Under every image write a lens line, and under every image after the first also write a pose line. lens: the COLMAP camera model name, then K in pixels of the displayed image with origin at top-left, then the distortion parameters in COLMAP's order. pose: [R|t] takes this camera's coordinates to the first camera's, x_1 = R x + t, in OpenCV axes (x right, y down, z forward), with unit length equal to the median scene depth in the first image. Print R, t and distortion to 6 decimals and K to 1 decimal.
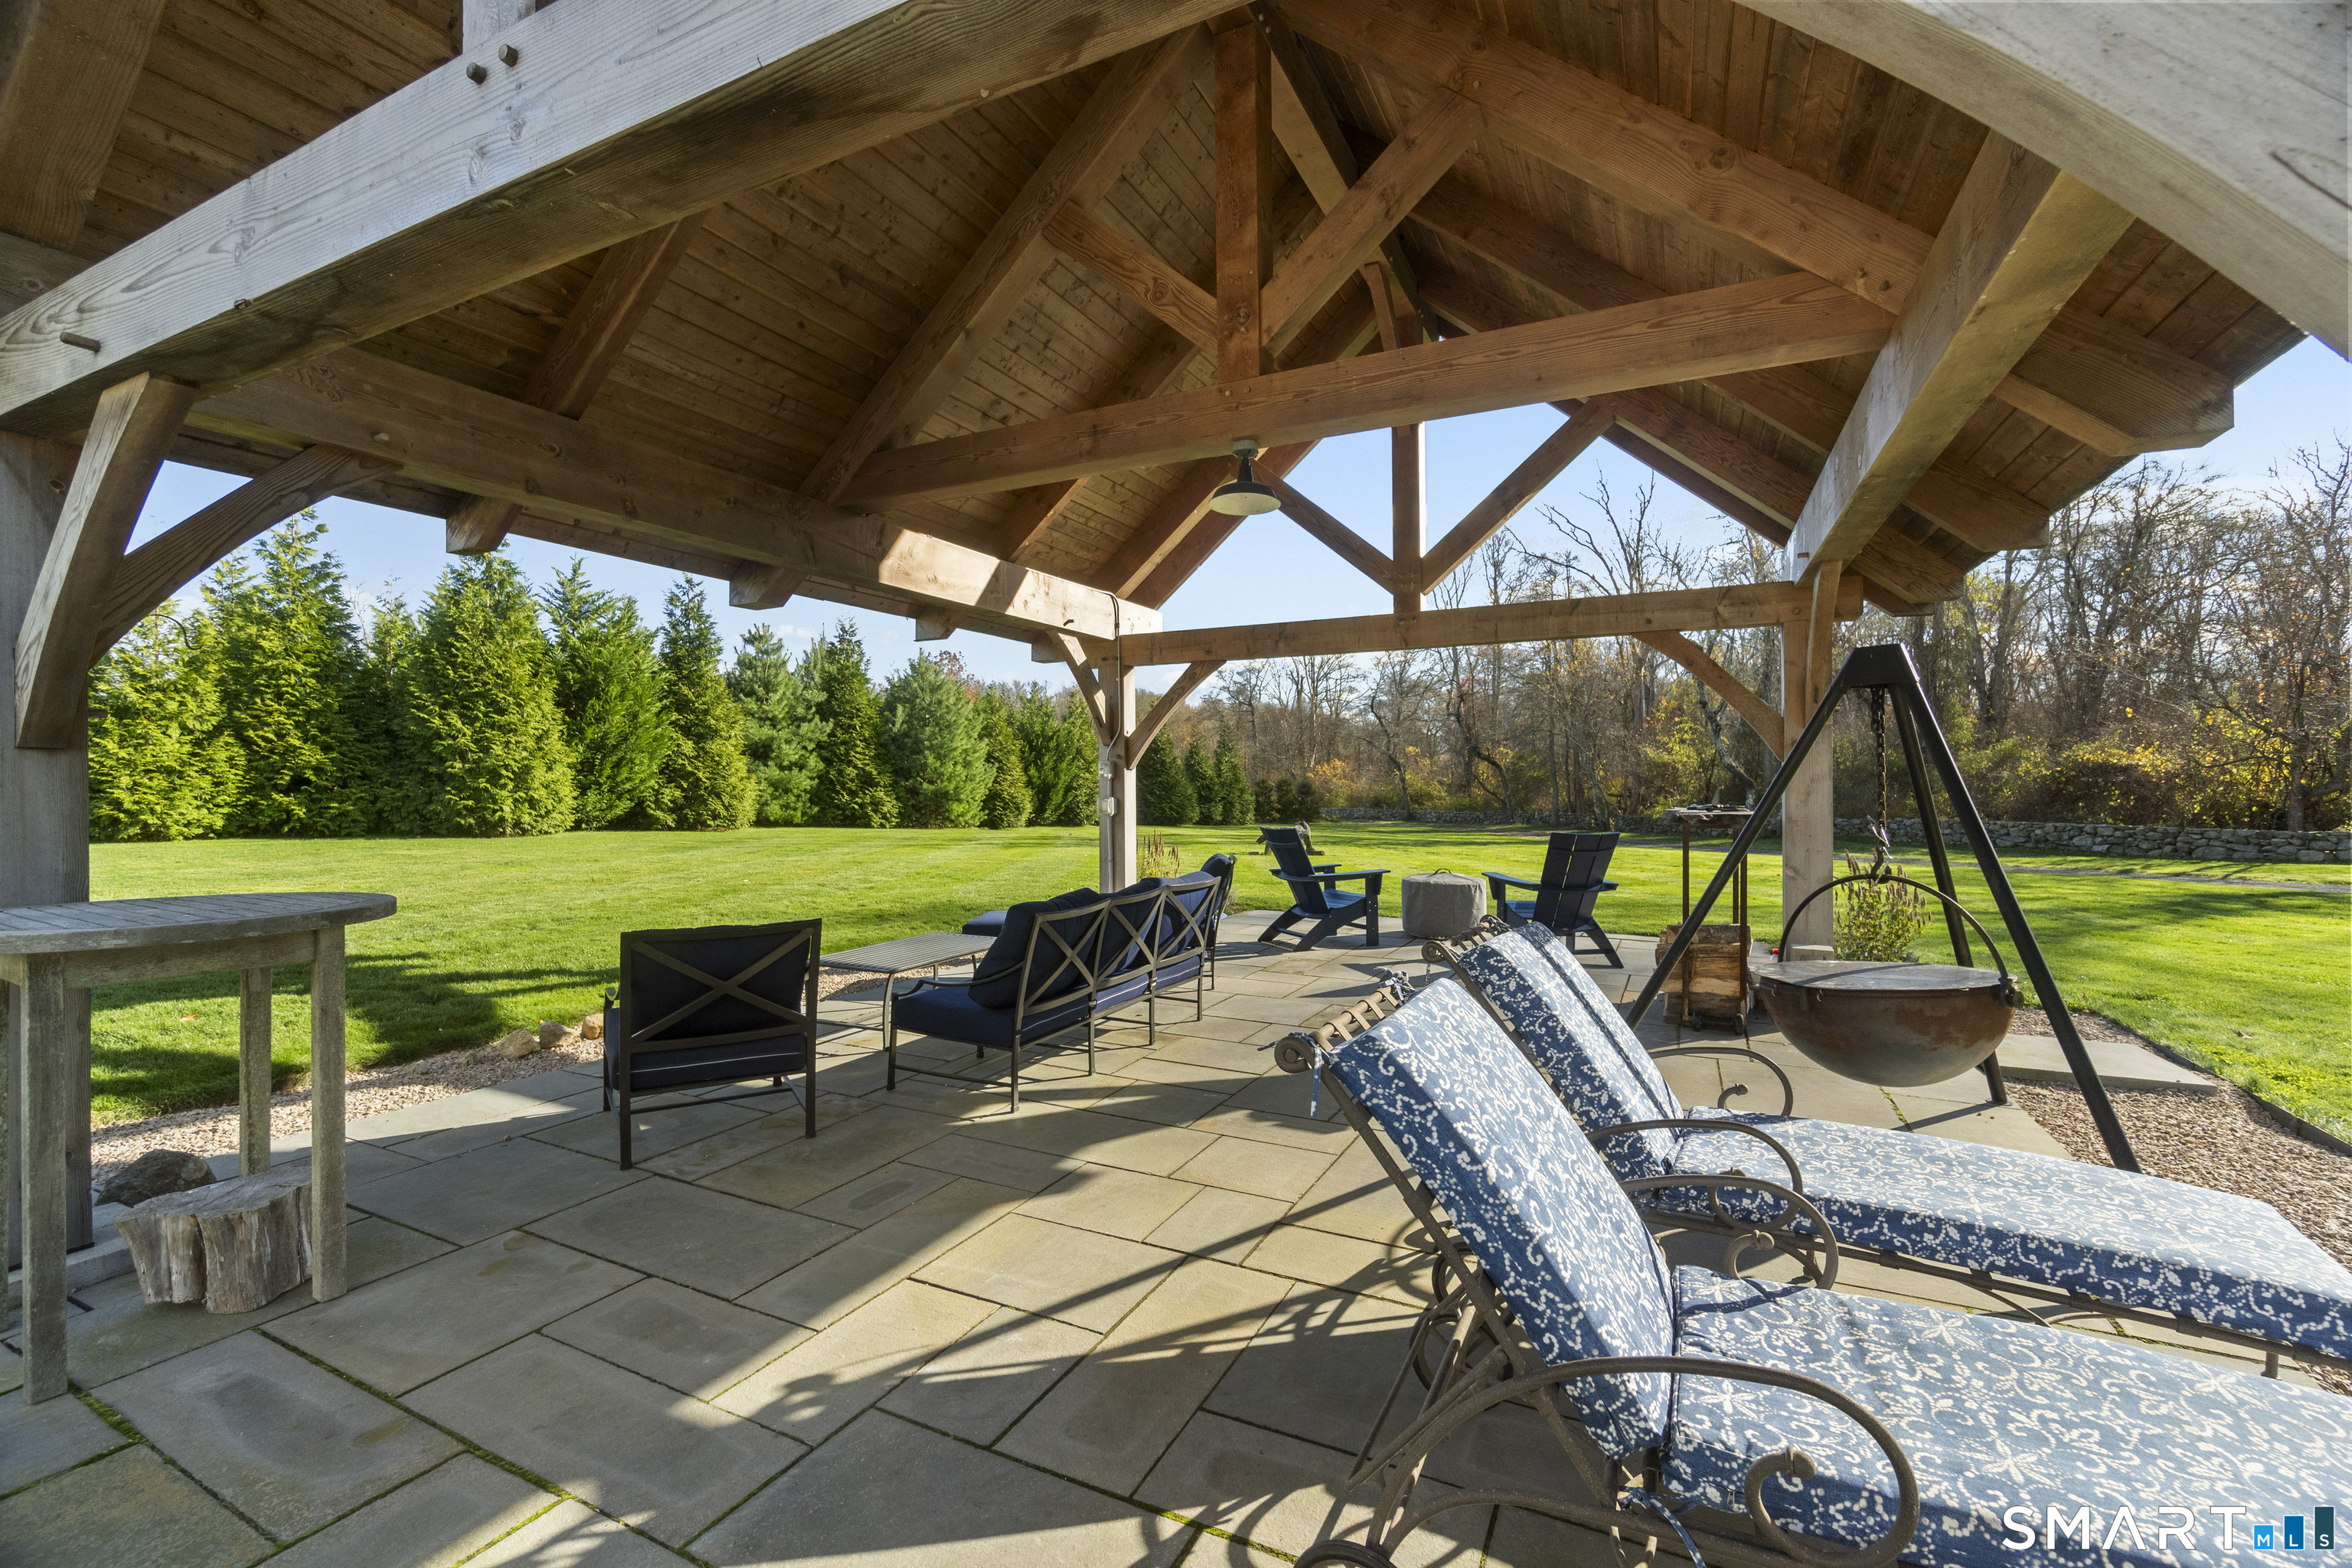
lens RADIAL K [[998.7, 0, 1176.0], [0, 998.7, 784.0], [0, 0, 1]] dist [0.000096, -0.000017]
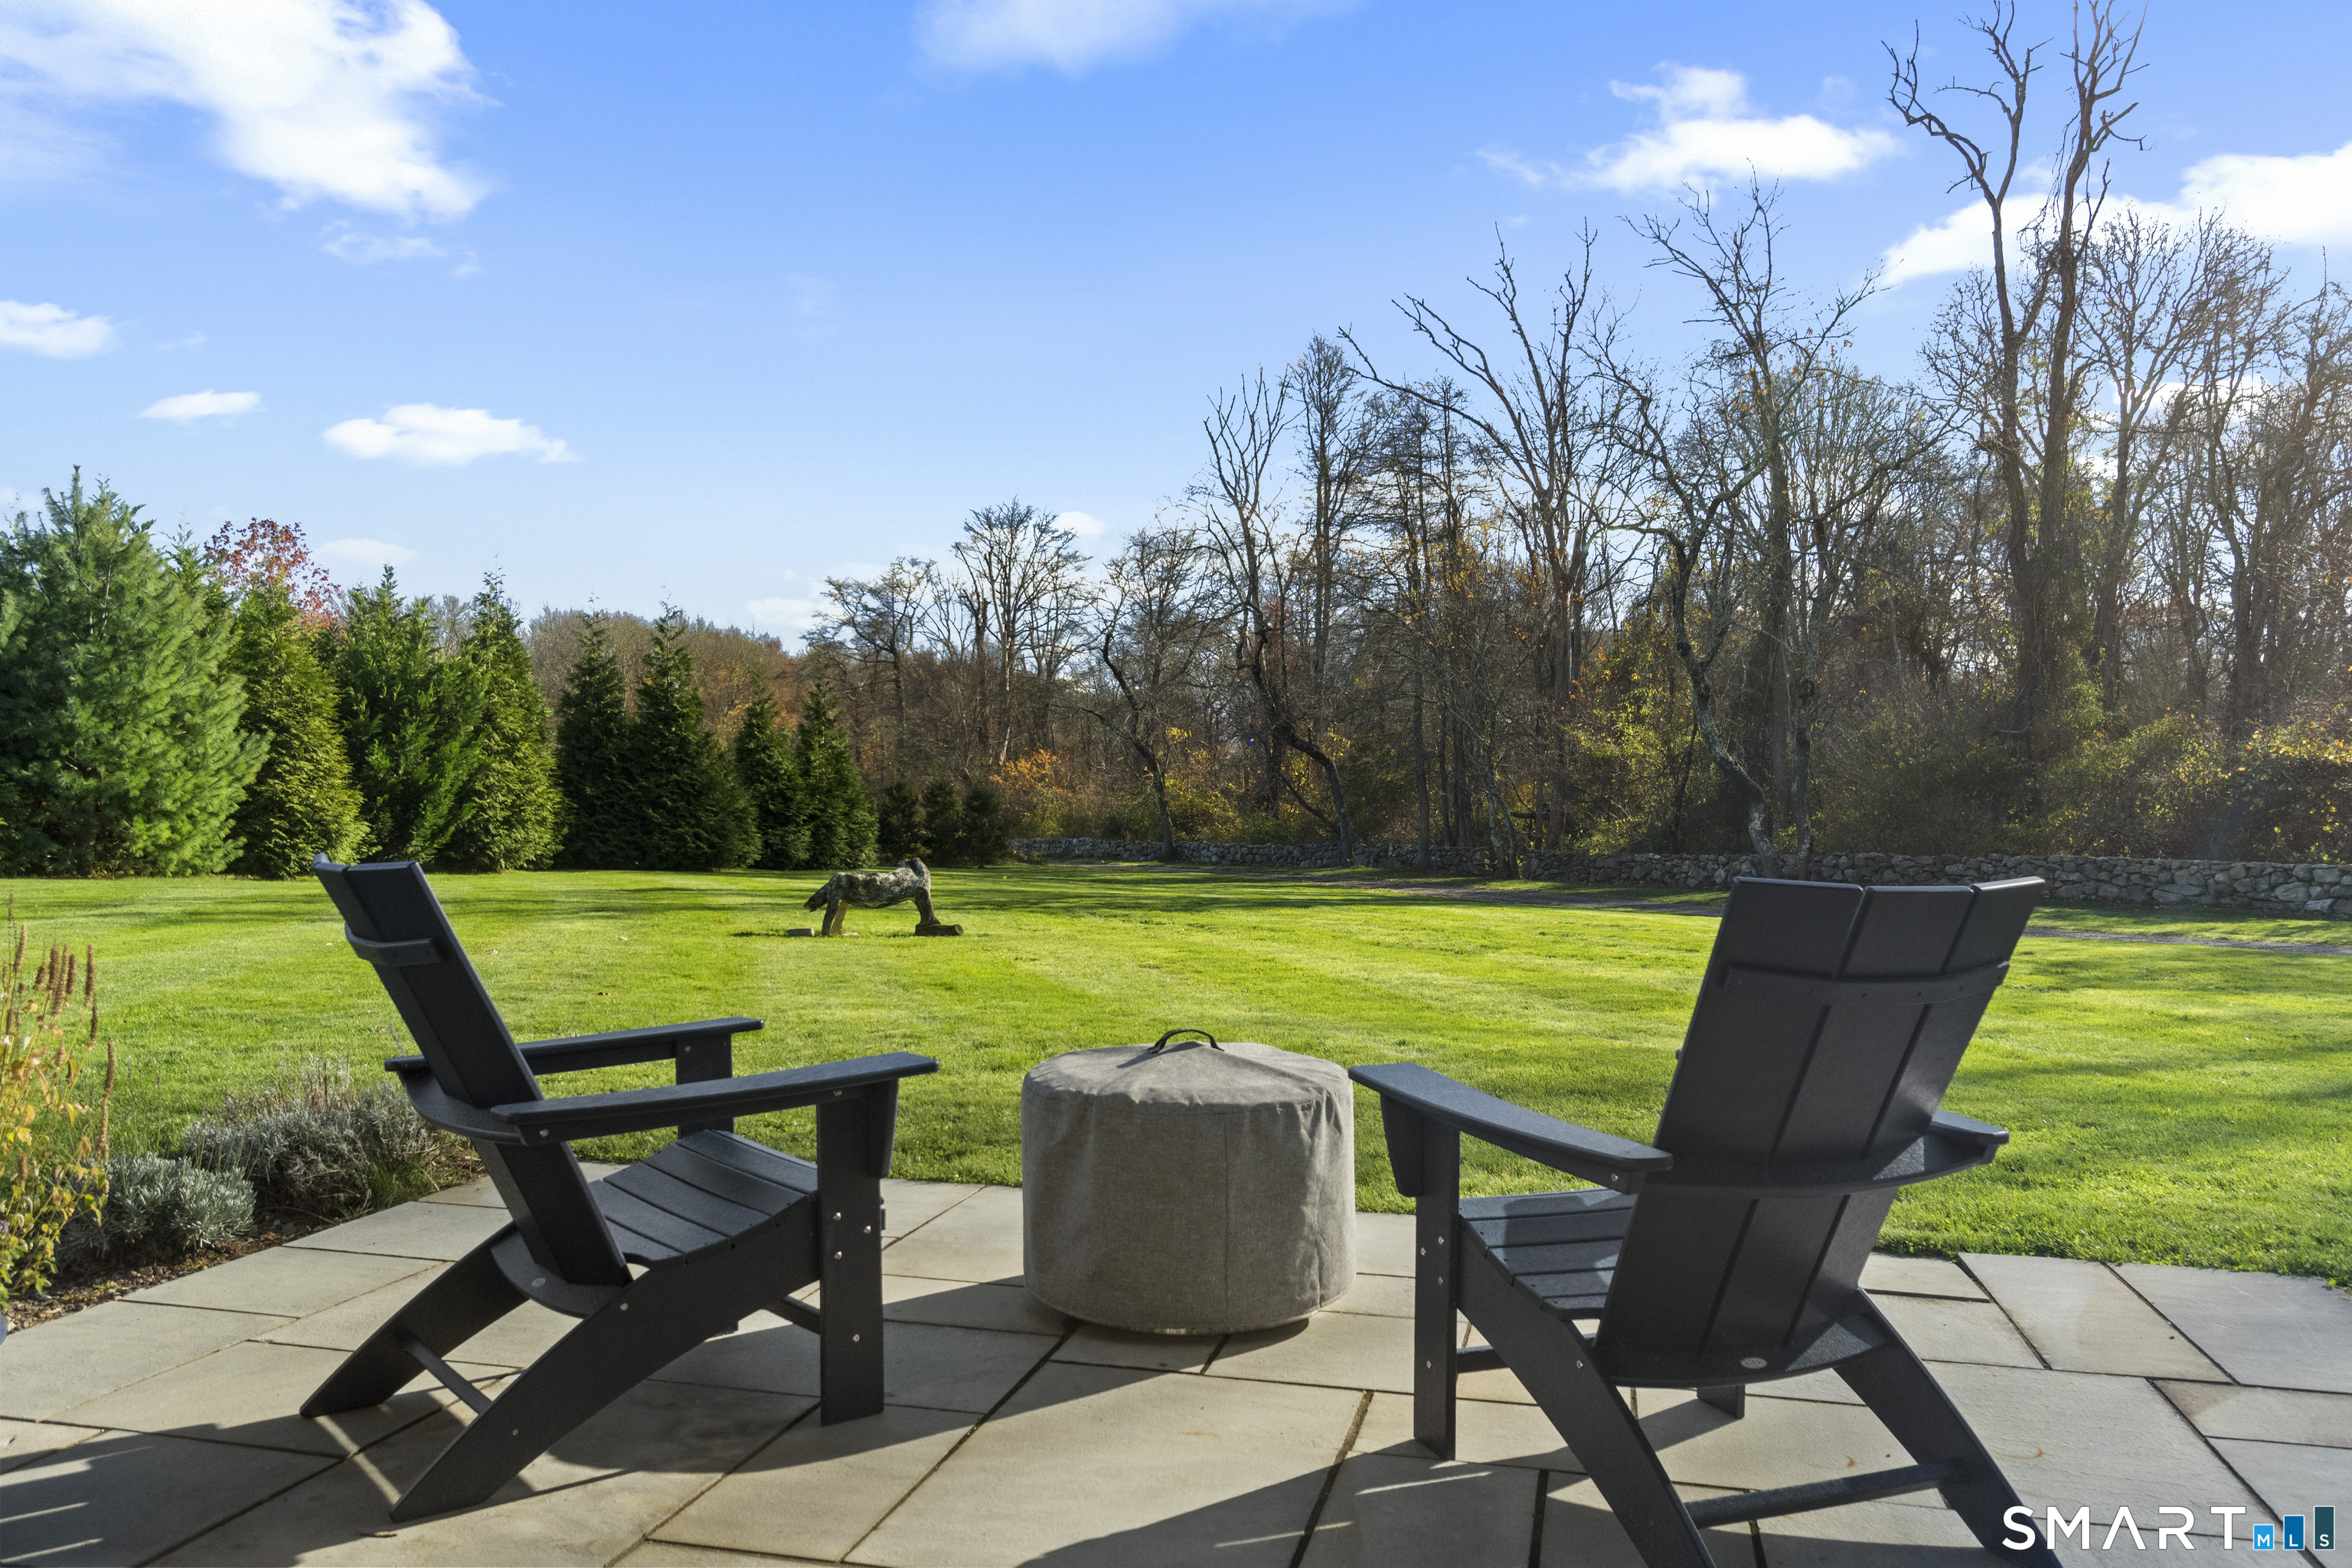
lens RADIAL K [[1721.5, 0, 1176.0], [0, 1721.5, 784.0], [0, 0, 1]] dist [-0.001323, -0.002110]
pose [[0.974025, 0.009093, 0.226256, 0.039626], [-0.007046, 0.999927, -0.009853, 0.006663], [-0.226329, 0.008002, 0.974018, 0.137931]]
